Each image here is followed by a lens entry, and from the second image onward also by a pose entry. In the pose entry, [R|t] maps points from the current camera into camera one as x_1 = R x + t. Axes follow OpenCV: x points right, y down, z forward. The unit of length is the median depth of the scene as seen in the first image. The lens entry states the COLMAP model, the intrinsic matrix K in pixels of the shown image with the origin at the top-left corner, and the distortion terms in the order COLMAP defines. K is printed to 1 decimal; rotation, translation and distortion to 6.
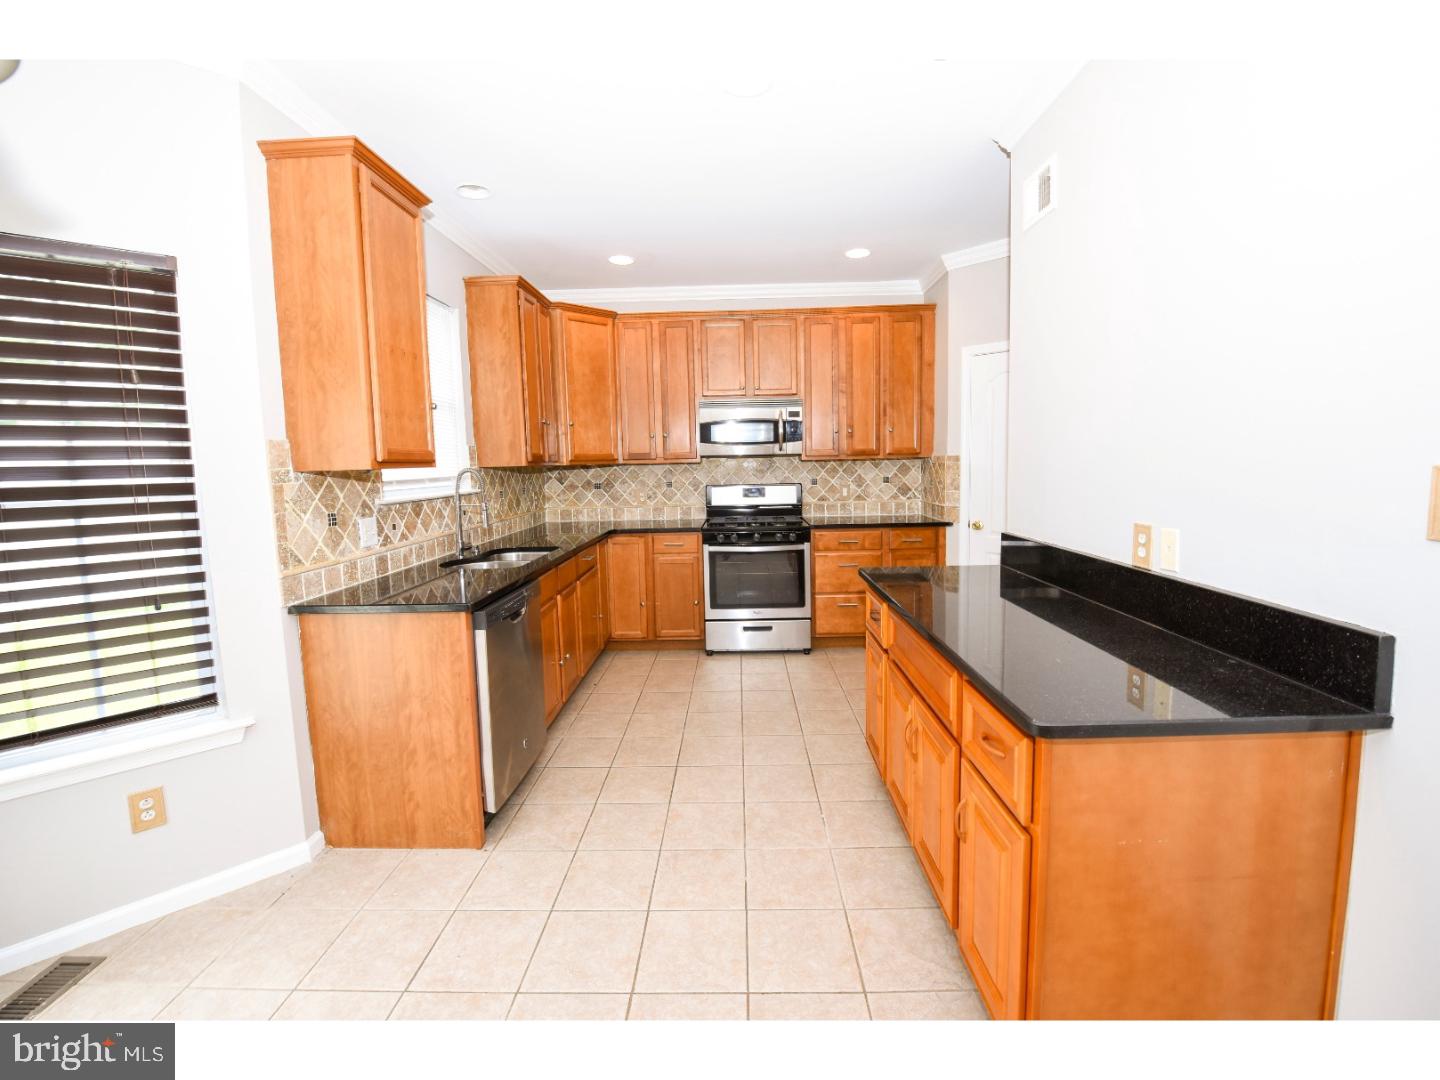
lens RADIAL K [[572.2, 0, 714.9], [0, 572.2, 509.5], [0, 0, 1]] dist [-0.015492, -0.000950]
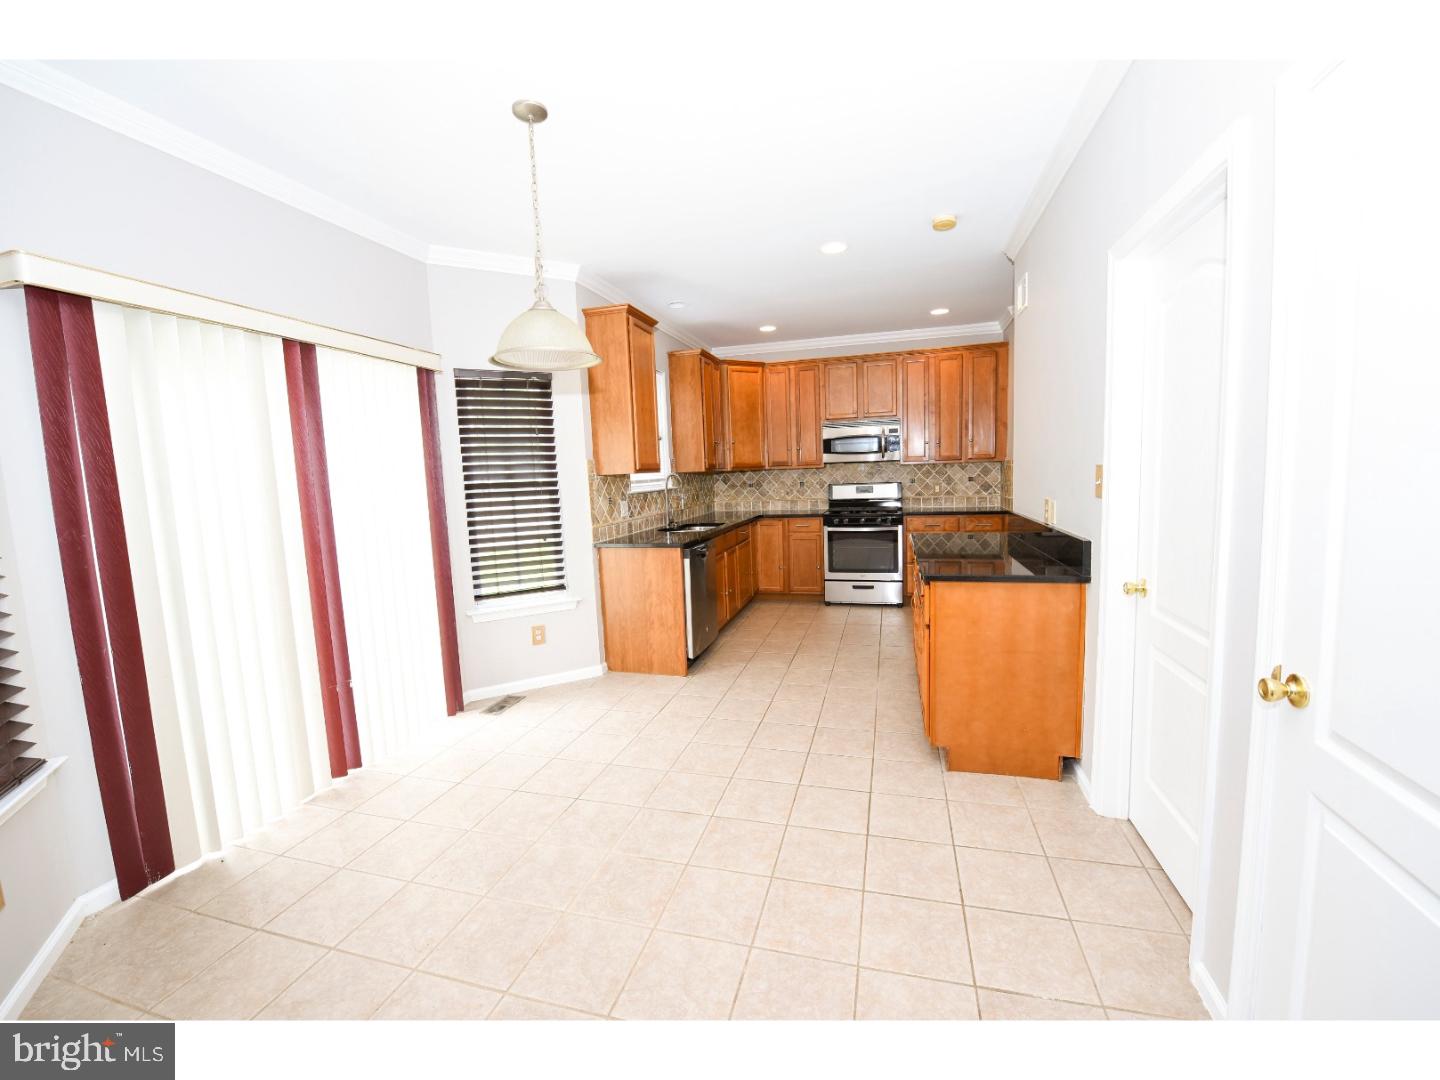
lens RADIAL K [[572.2, 0, 727.1], [0, 572.2, 534.0], [0, 0, 1]] dist [-0.015492, -0.000950]
pose [[0.968968, 0.015069, -0.246727, 0.138570], [-0.007009, 0.999414, 0.033513, 0.050455], [0.247087, -0.030743, 0.968505, -0.605449]]
